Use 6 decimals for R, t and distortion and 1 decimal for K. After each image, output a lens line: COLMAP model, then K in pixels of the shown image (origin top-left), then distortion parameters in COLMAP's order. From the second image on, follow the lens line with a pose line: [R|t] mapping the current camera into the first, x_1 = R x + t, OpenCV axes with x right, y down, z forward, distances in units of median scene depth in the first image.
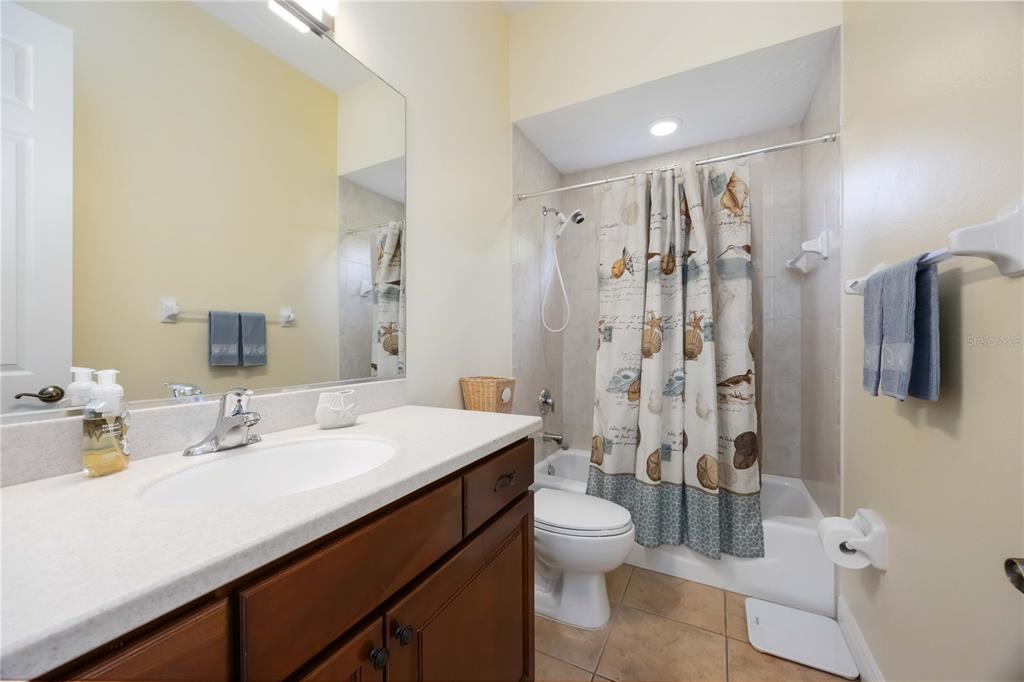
lens RADIAL K [[391.1, 0, 506.6], [0, 391.1, 341.6], [0, 0, 1]] dist [-0.002055, 0.000586]
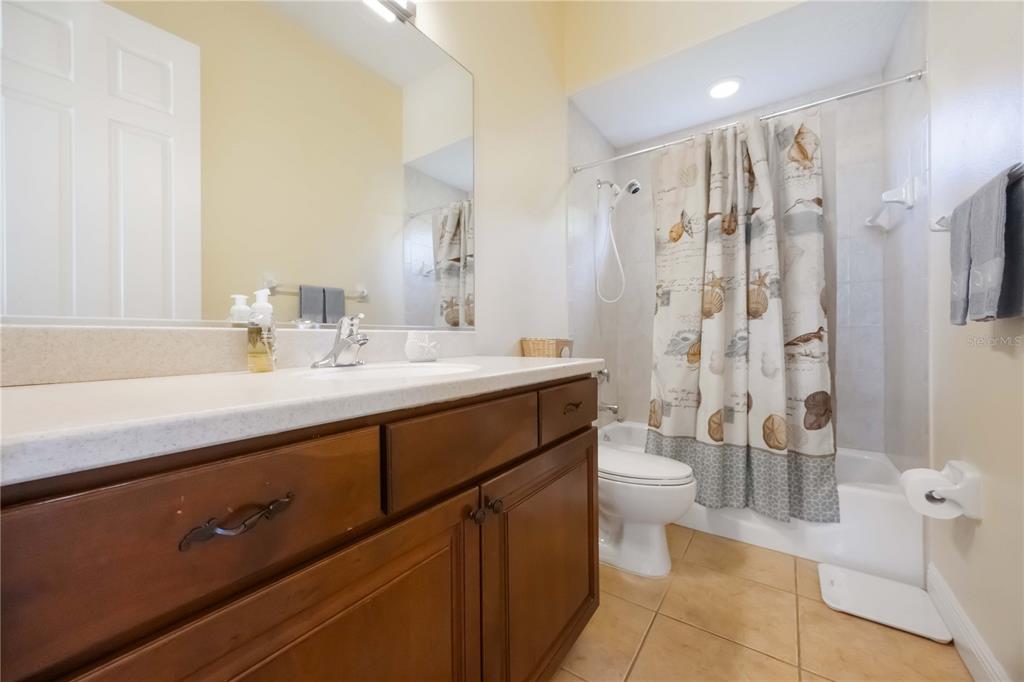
lens RADIAL K [[391.1, 0, 498.9], [0, 391.1, 336.6], [0, 0, 1]] dist [-0.002055, 0.000586]
pose [[0.990311, -0.006383, -0.138717, -0.030443], [0.006508, 0.999979, 0.000449, 0.085885], [0.138711, -0.001347, 0.990332, -0.060188]]
